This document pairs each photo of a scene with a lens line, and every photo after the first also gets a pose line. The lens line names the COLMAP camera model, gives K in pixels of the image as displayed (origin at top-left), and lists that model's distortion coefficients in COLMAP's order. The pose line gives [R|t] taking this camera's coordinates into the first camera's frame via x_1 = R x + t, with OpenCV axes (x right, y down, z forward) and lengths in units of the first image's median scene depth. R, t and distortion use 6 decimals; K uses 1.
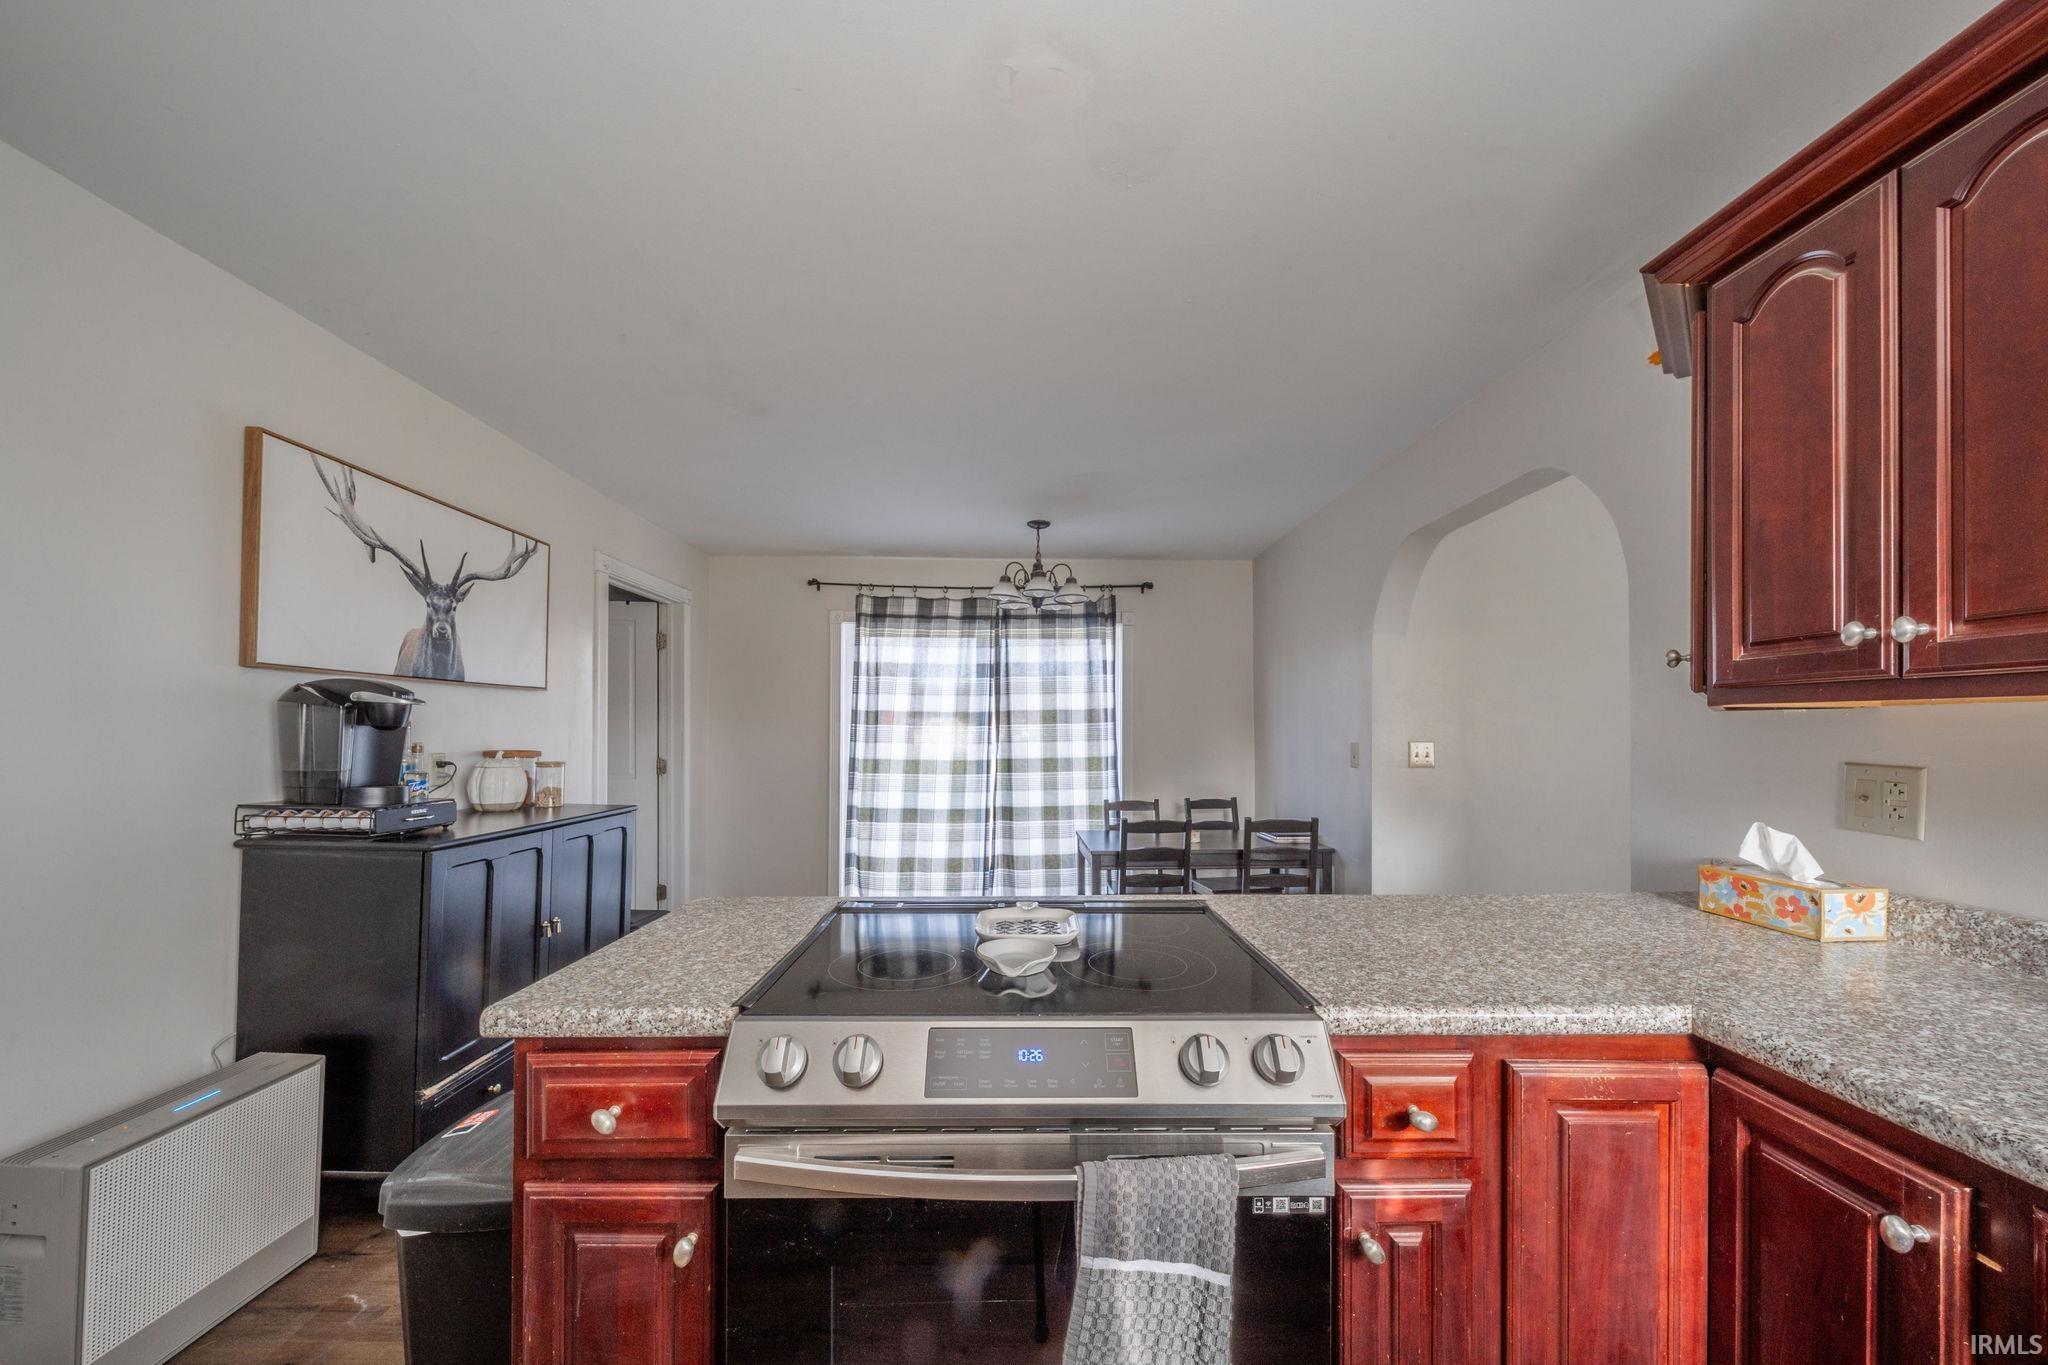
lens RADIAL K [[729.0, 0, 1025.0], [0, 729.0, 718.2], [0, 0, 1]] dist [0.000228, -0.001829]
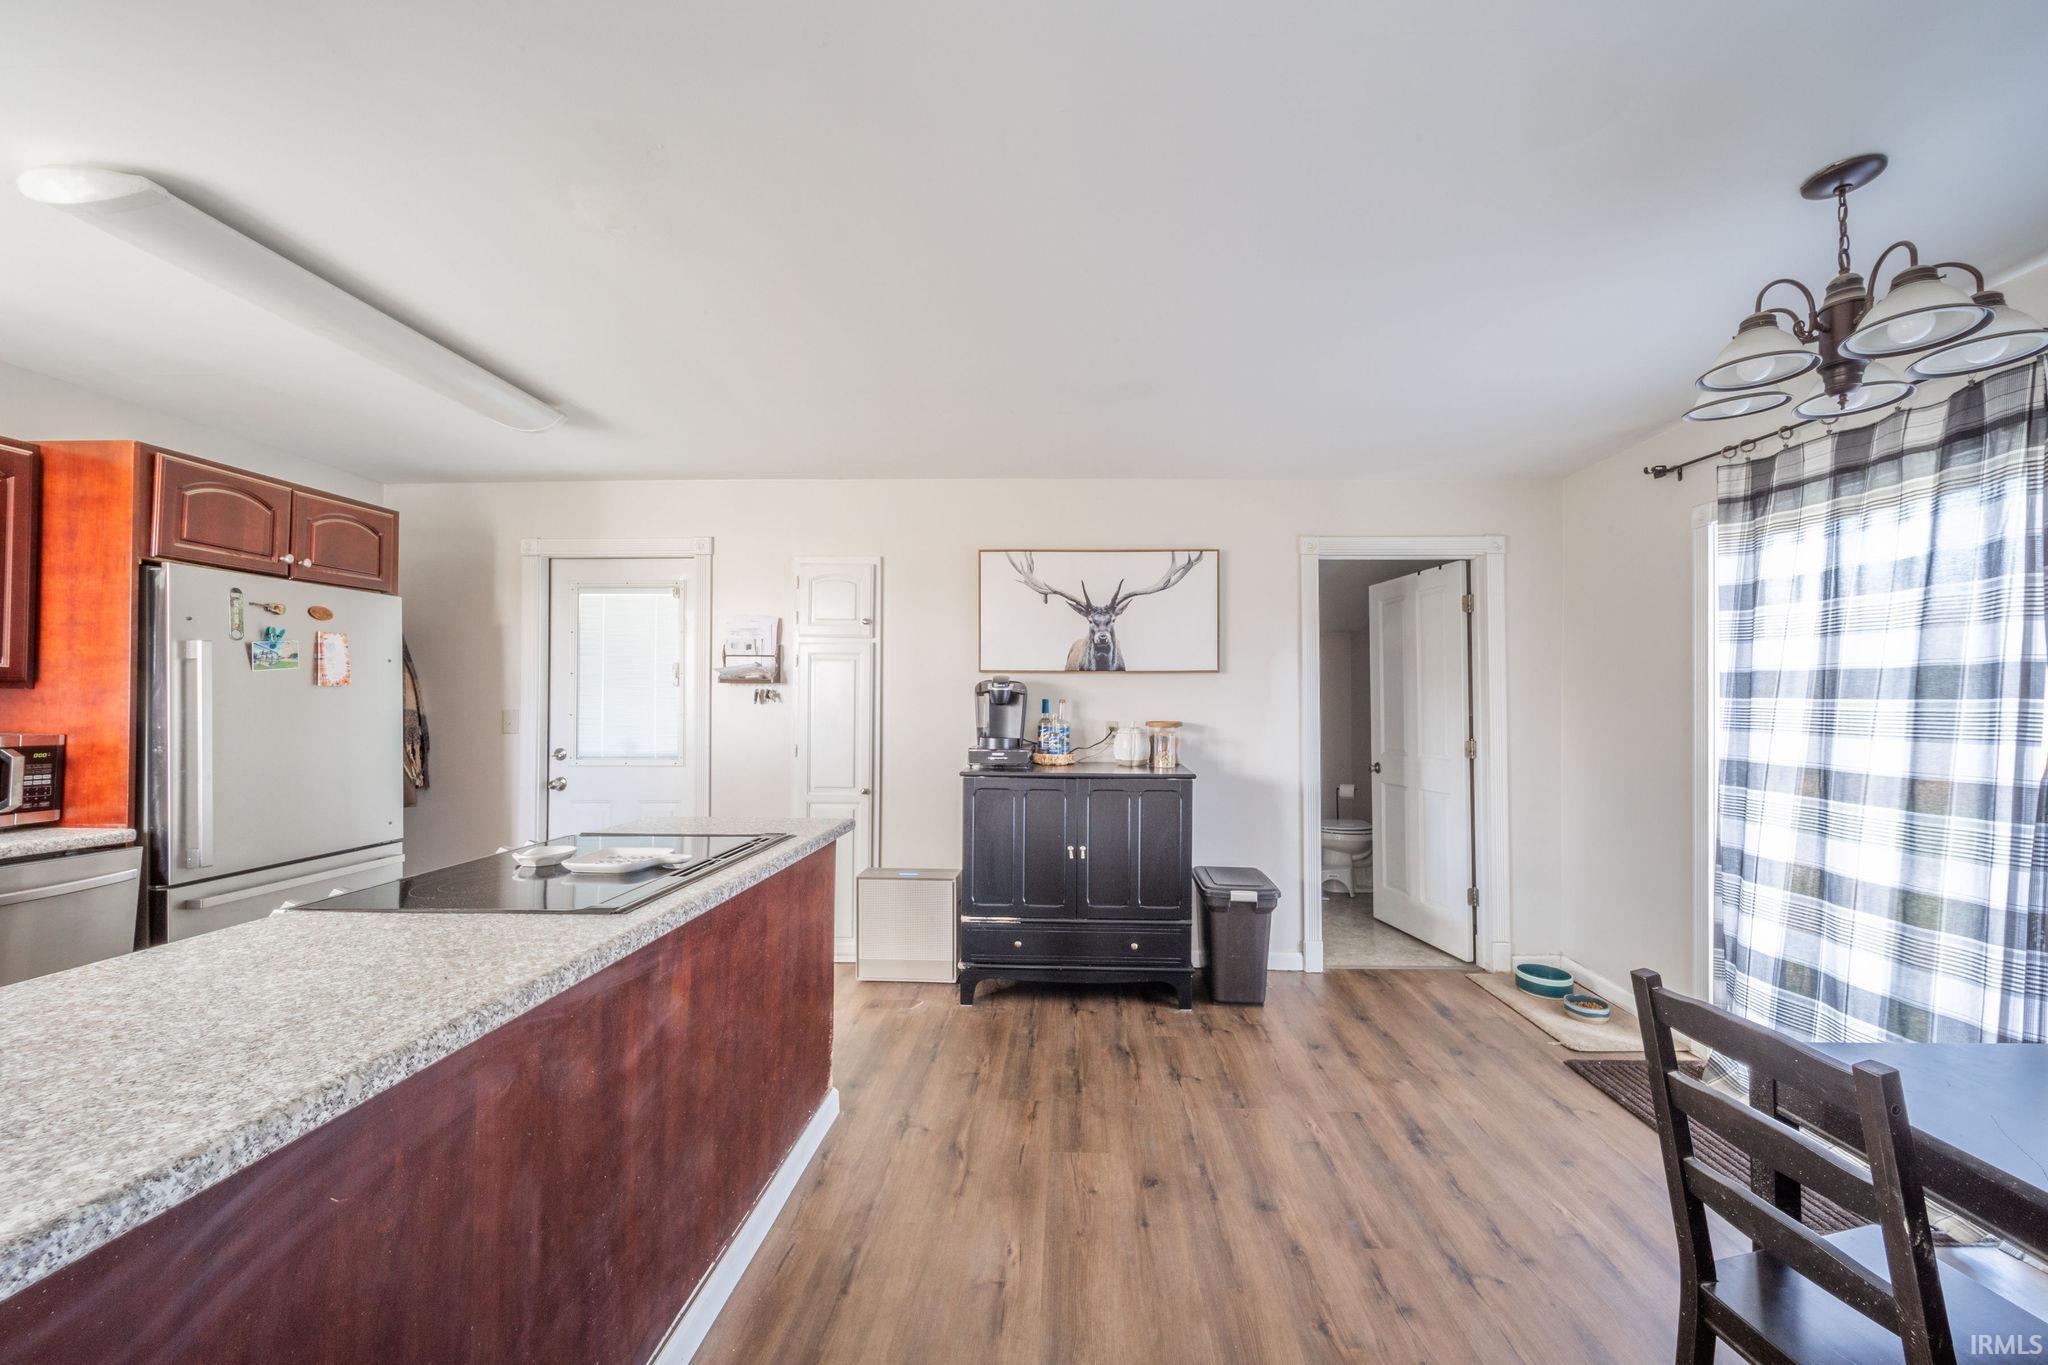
lens RADIAL K [[734.8, 0, 1044.3], [0, 734.8, 685.1], [0, 0, 1]] dist [-0.002400, -0.000448]
pose [[-0.044576, -0.027574, -0.998625, 0.360884], [0.012531, 0.999525, -0.028158, 0.008358], [0.998927, -0.013769, -0.044209, 0.503865]]
